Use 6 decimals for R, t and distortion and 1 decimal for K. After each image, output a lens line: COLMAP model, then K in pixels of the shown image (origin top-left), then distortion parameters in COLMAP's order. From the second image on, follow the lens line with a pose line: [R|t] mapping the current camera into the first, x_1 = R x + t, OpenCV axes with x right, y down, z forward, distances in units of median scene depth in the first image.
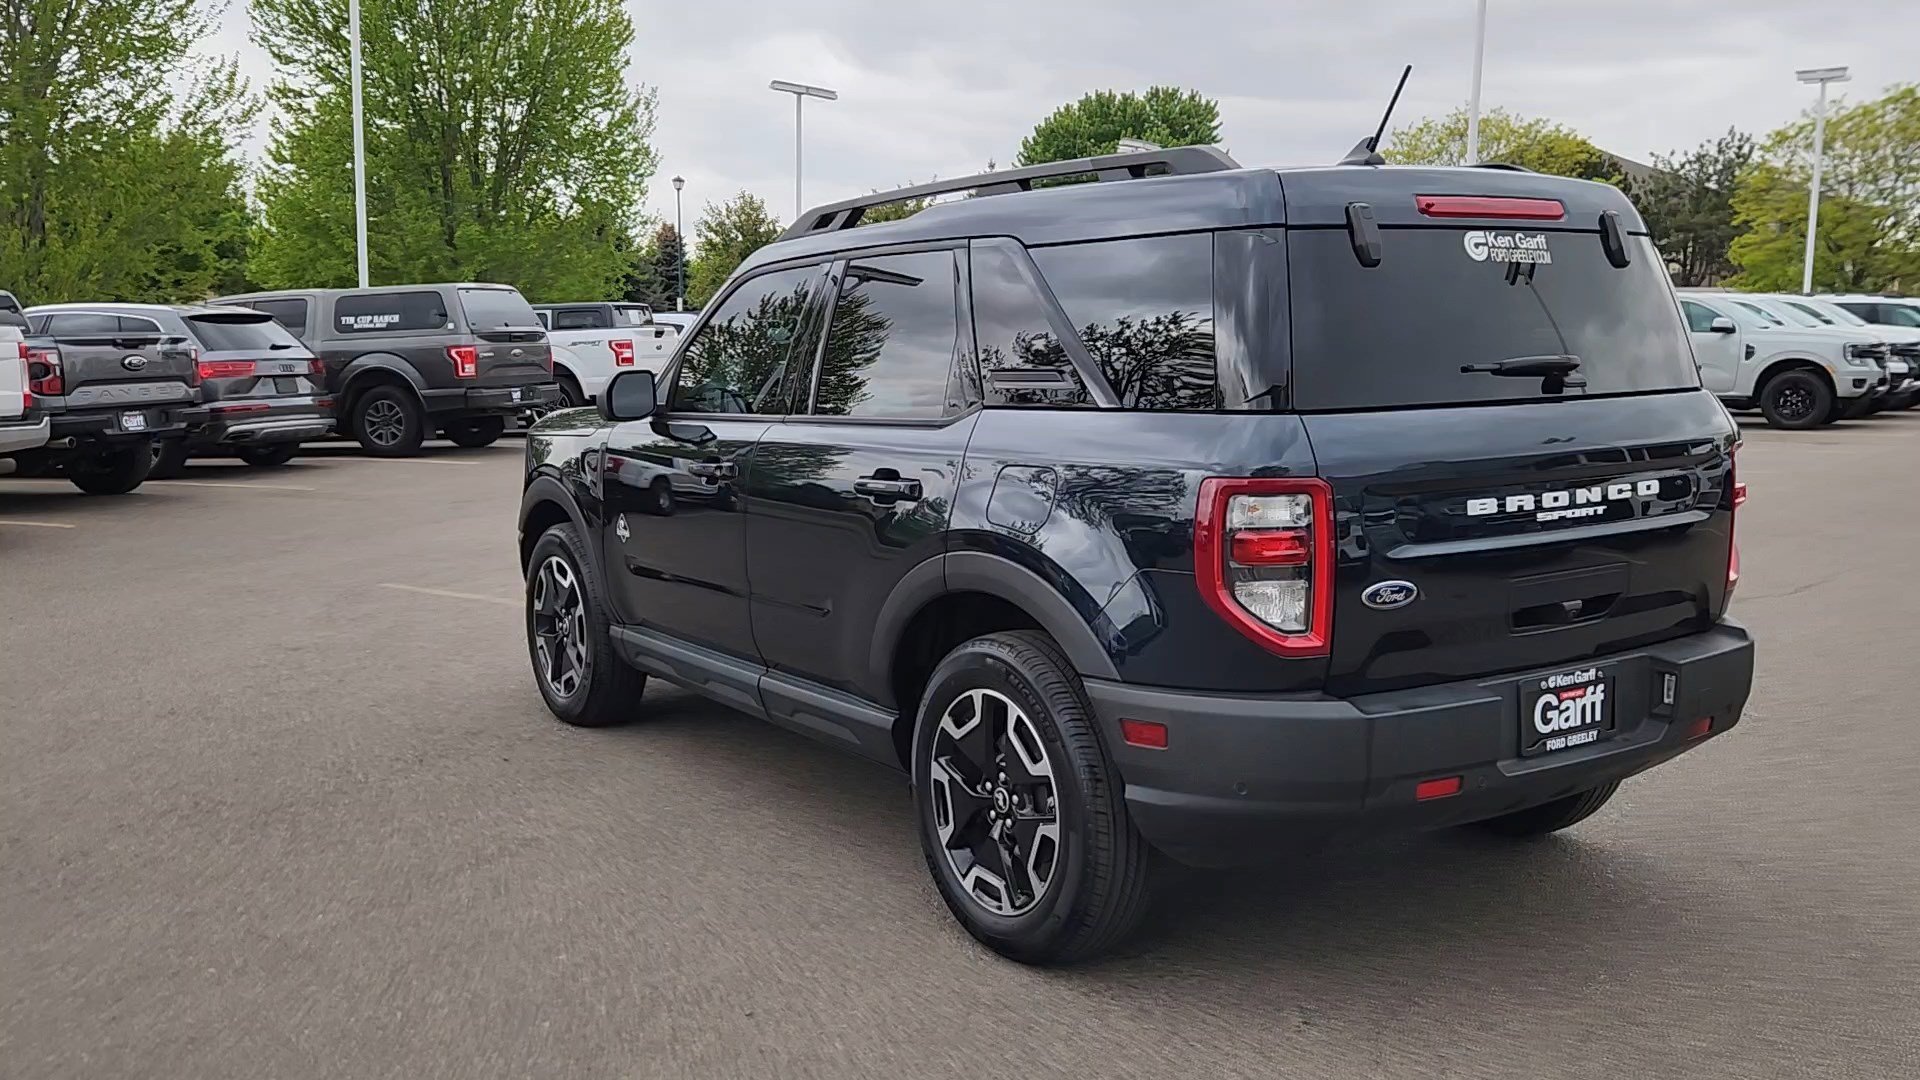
lens RADIAL K [[1663.0, 0, 945.5], [0, 1663.0, 536.5], [0, 0, 1]] dist [0.038692, -0.025048]
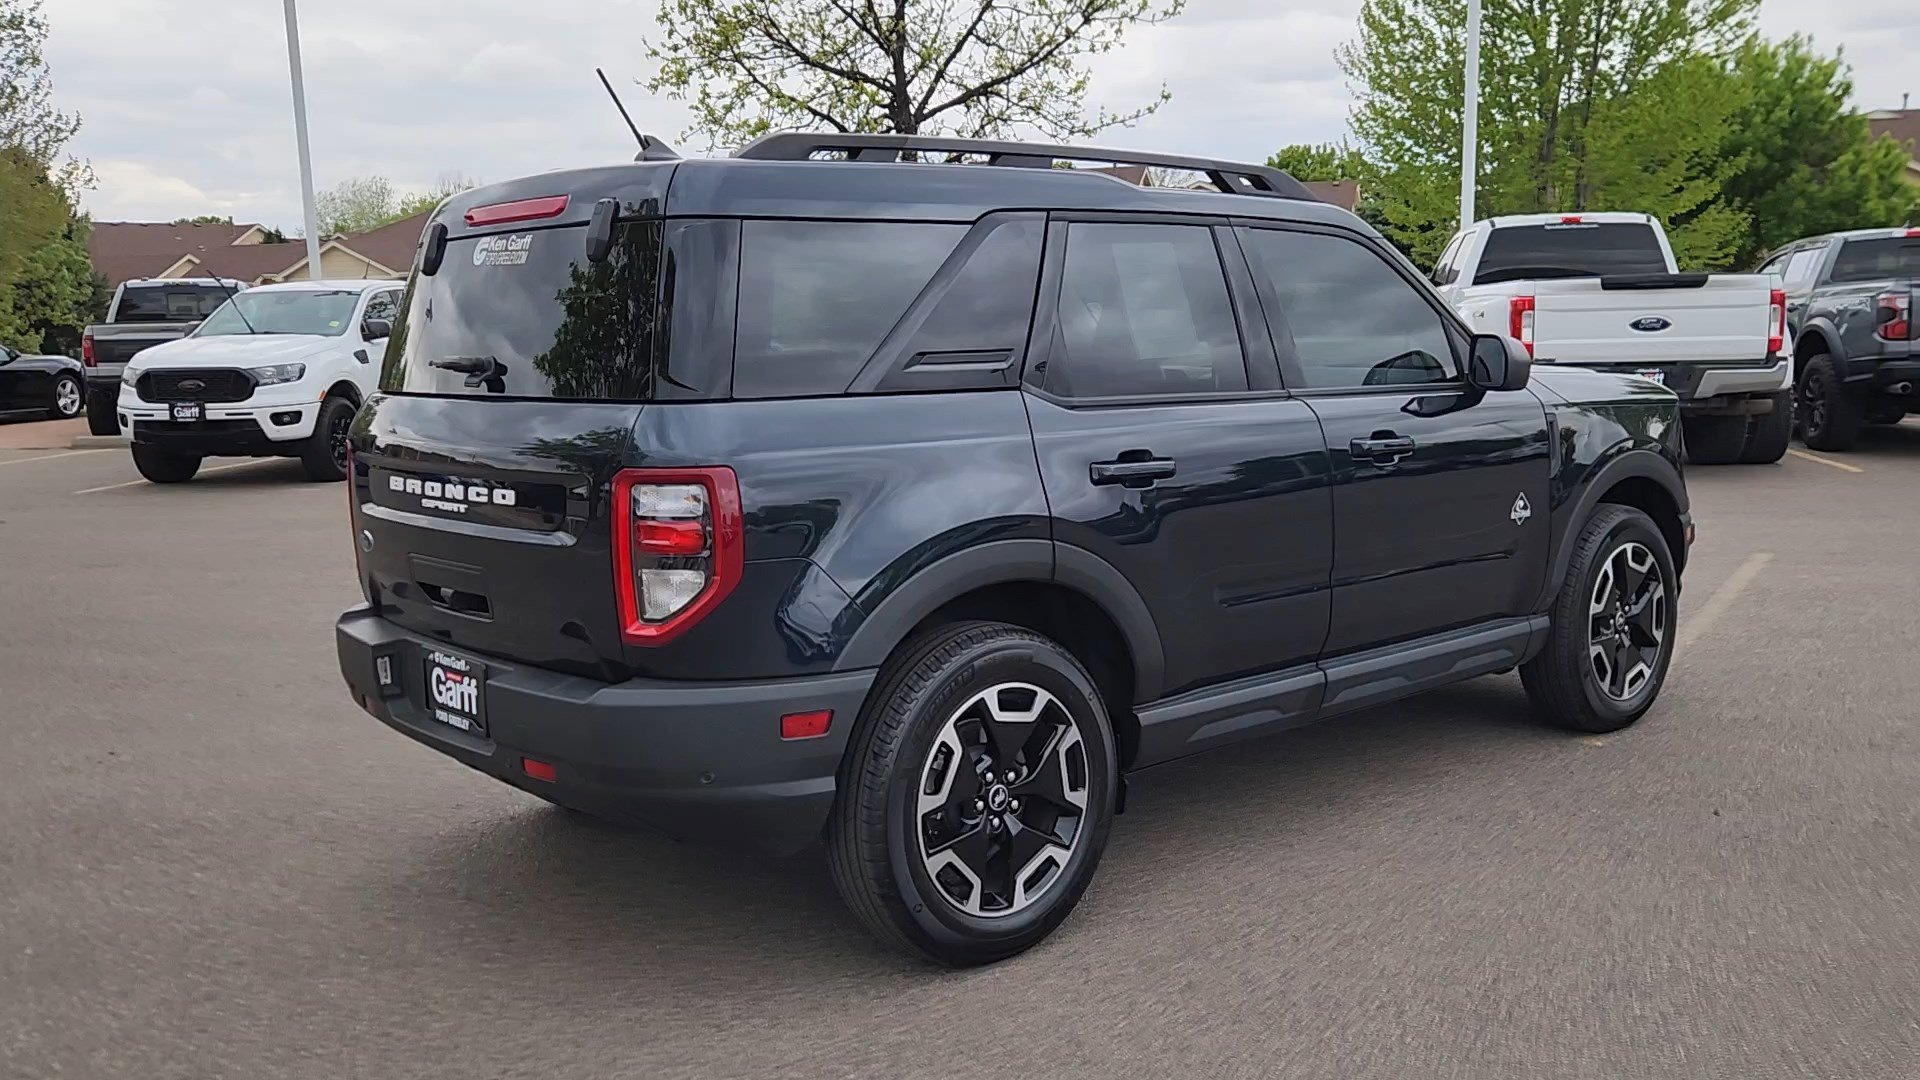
lens RADIAL K [[1663.0, 0, 952.6], [0, 1663.0, 545.9], [0, 0, 1]] dist [0.038692, -0.025048]
pose [[0.144068, 0.147206, -0.978558, 1.313013], [-0.097637, 0.986163, 0.133975, -0.145430], [0.984739, 0.076242, 0.156447, 1.038949]]
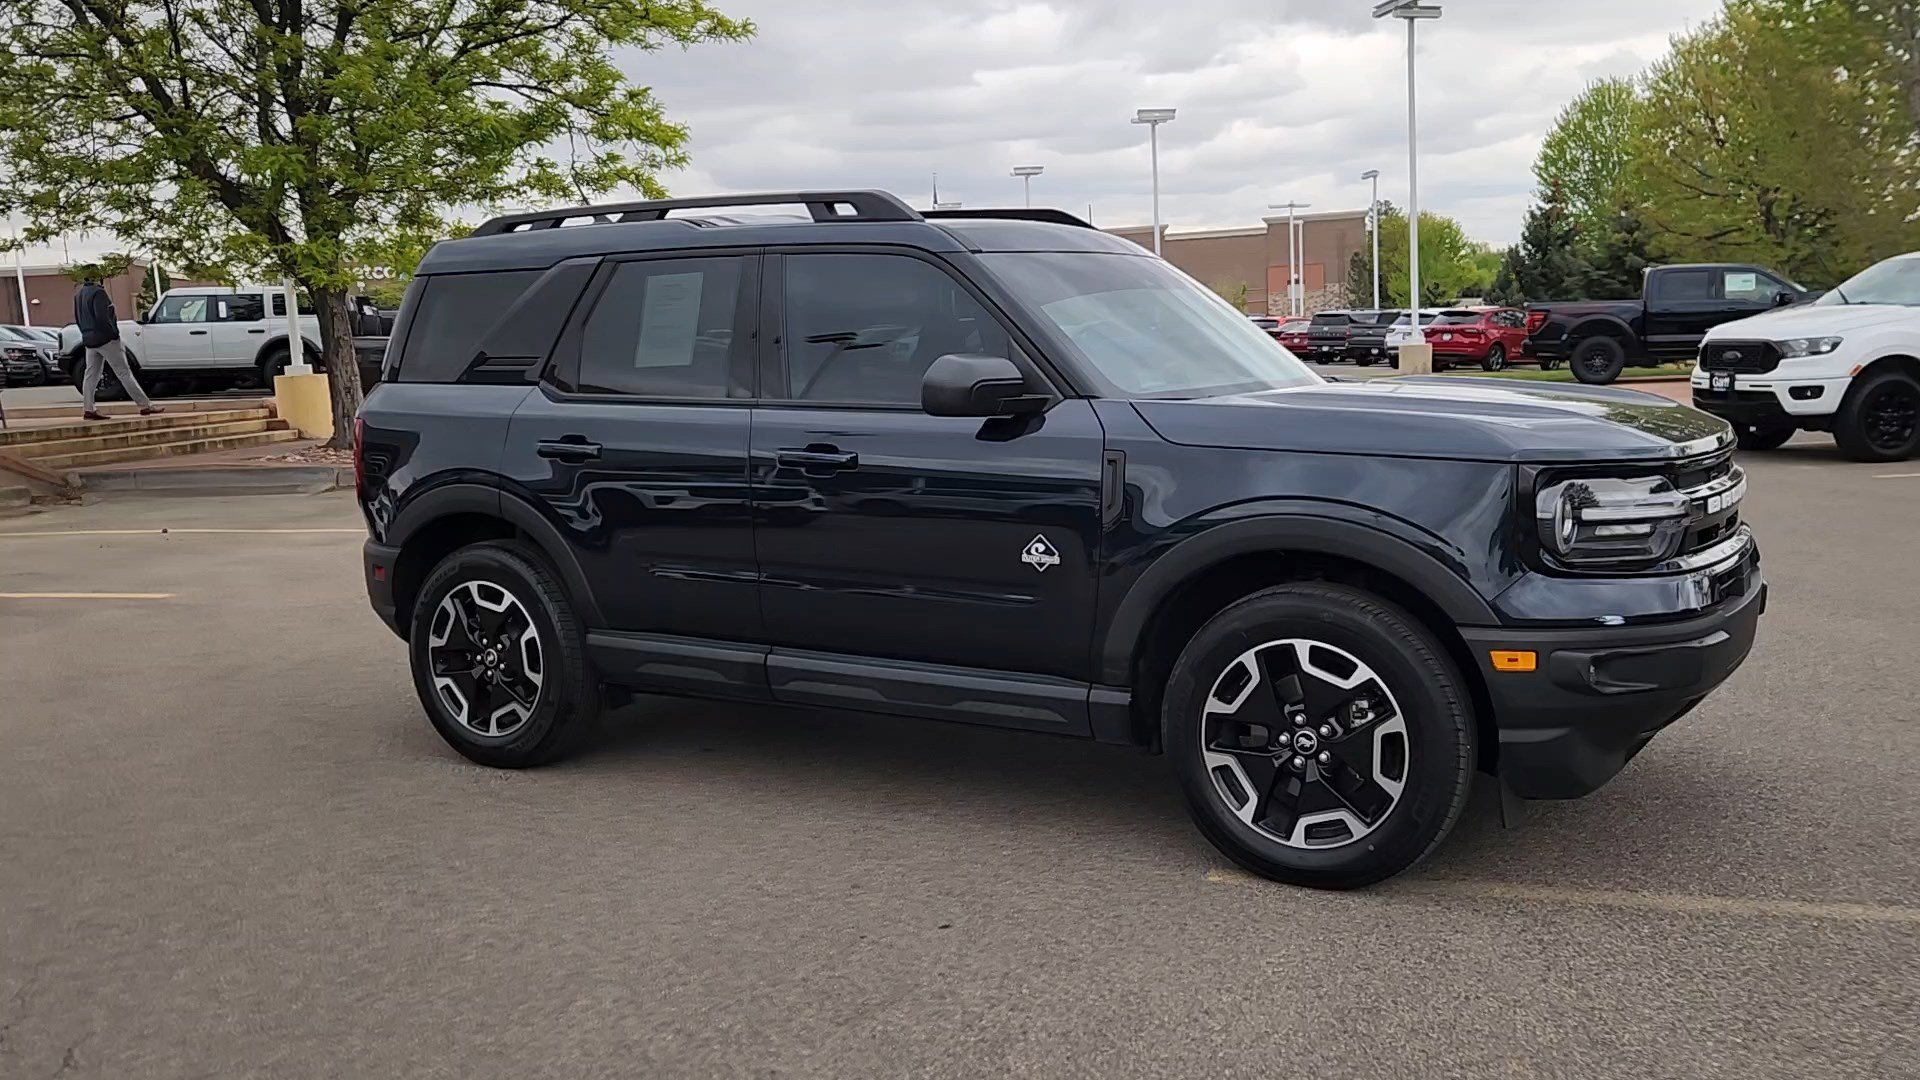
lens RADIAL K [[1663.0, 0, 944.6], [0, 1663.0, 545.2], [0, 0, 1]] dist [0.038692, -0.025048]
pose [[-0.899178, 0.094770, -0.427197, 0.668477], [-0.012165, 0.970474, 0.240897, -0.315848], [0.437413, 0.221807, -0.871477, 2.584595]]
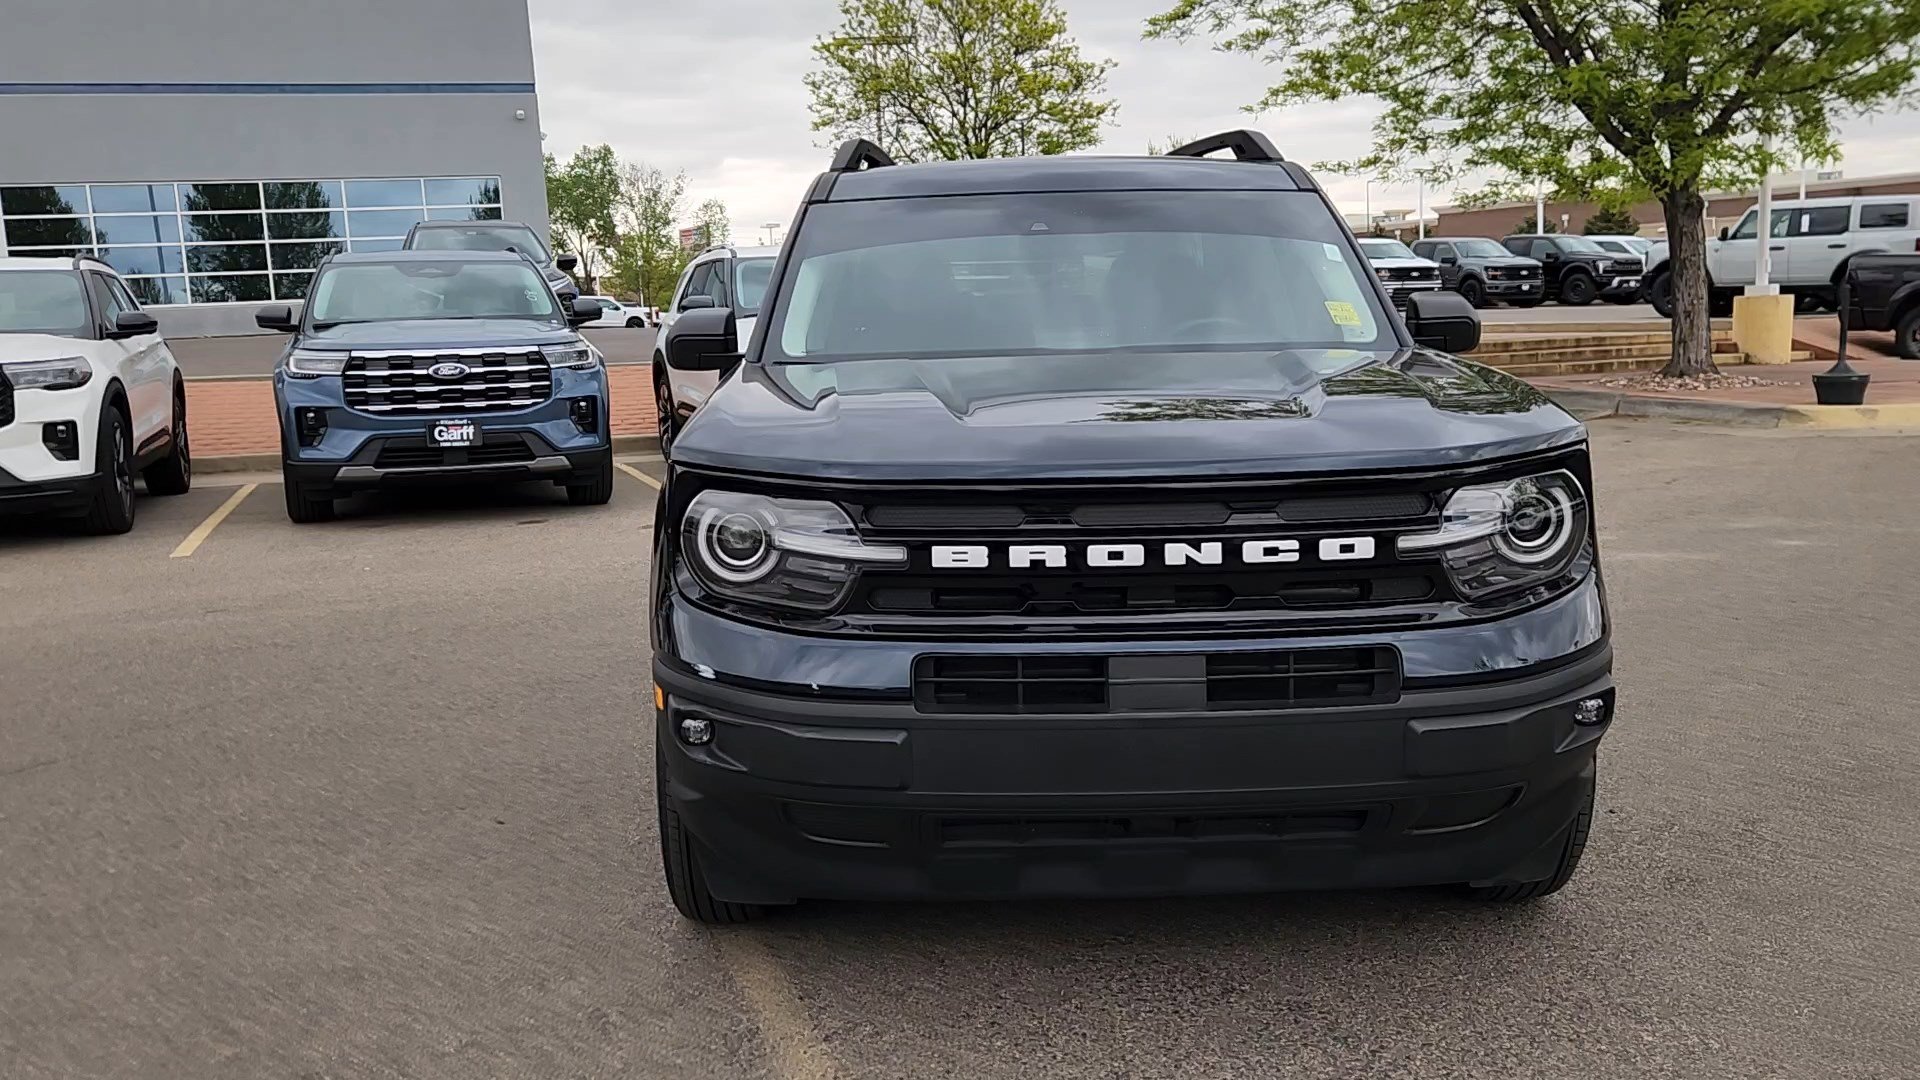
lens RADIAL K [[1663.0, 0, 949.0], [0, 1663.0, 546.6], [0, 0, 1]] dist [0.038692, -0.025048]
pose [[-0.841109, -0.047026, 0.538817, -0.583048], [0.101748, 0.964669, 0.243024, -0.274667], [-0.531208, 0.259233, -0.806608, 2.462016]]
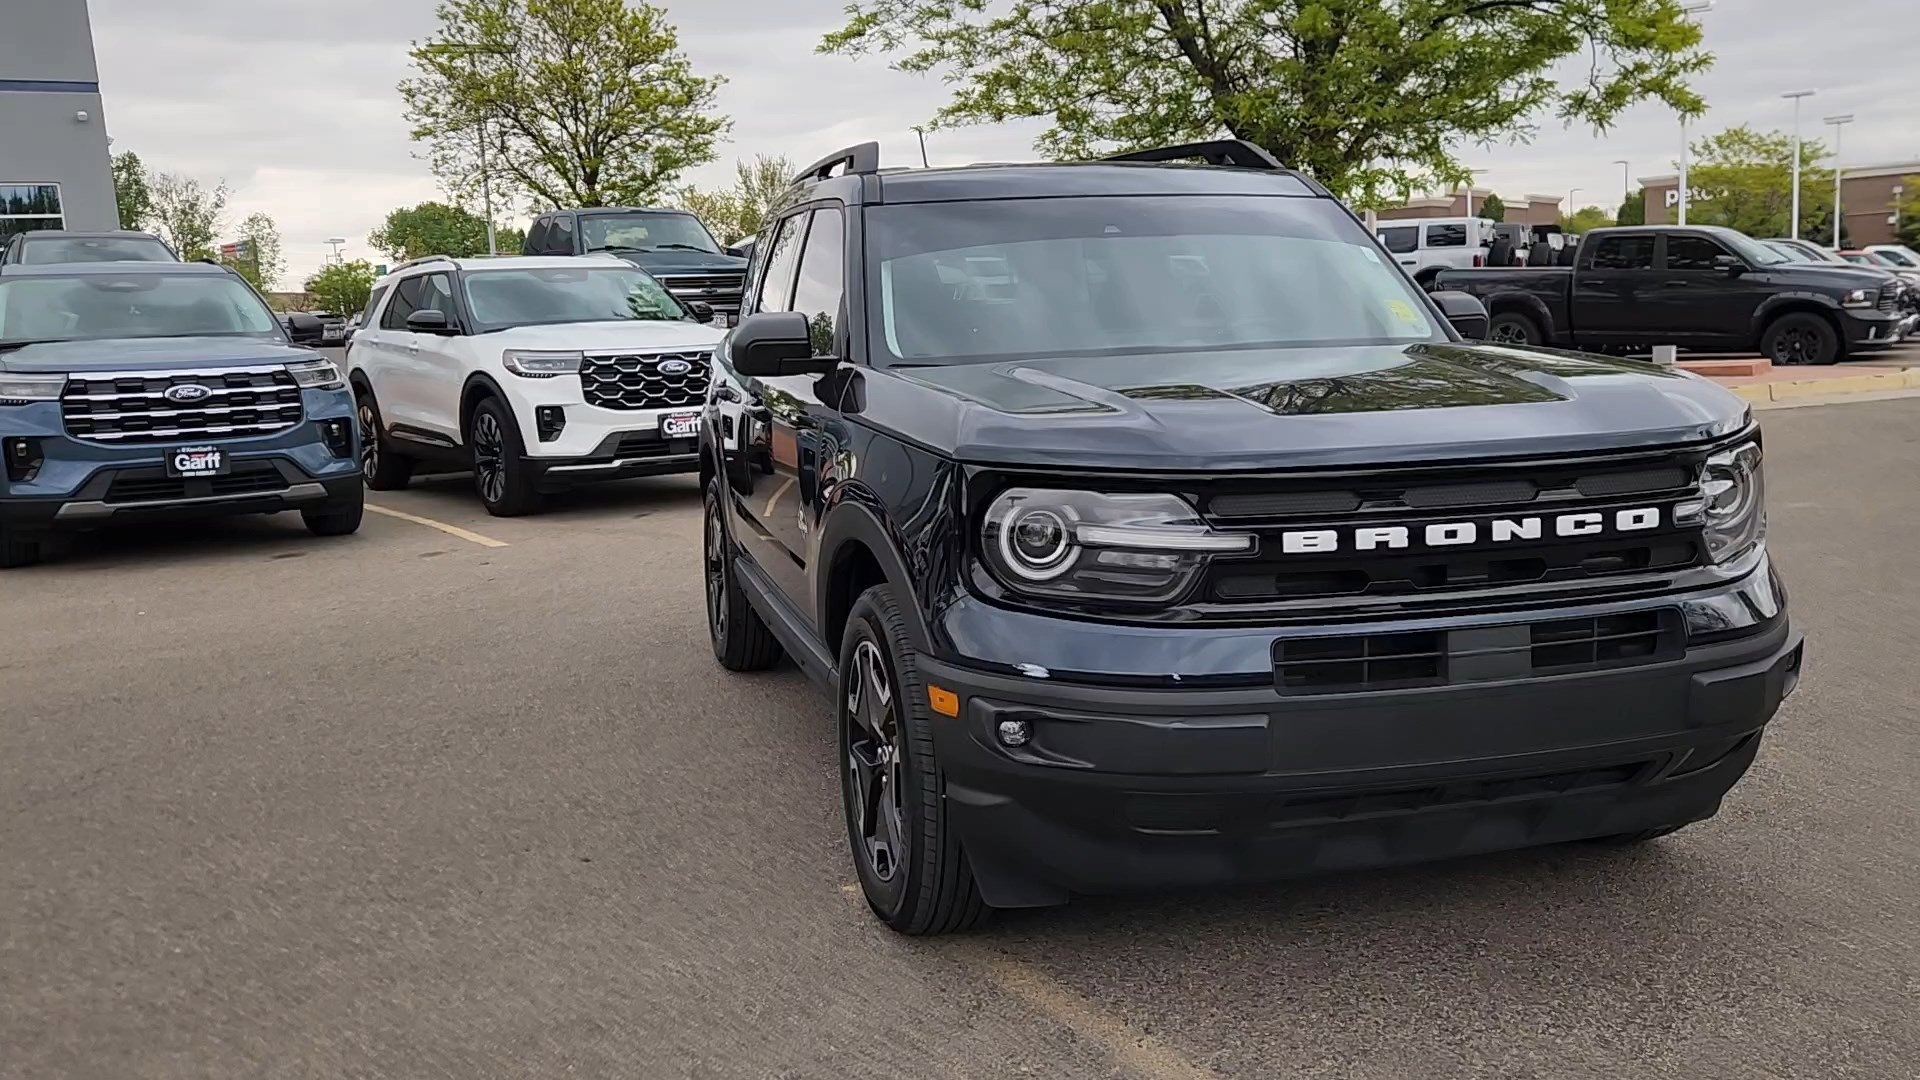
lens RADIAL K [[1663.0, 0, 947.9], [0, 1663.0, 545.9], [0, 0, 1]] dist [0.038692, -0.025048]
pose [[-0.948846, -0.002832, 0.315726, -0.283440], [0.082146, 0.963309, 0.255515, -0.295444], [-0.304865, 0.268380, -0.913799, 2.604883]]
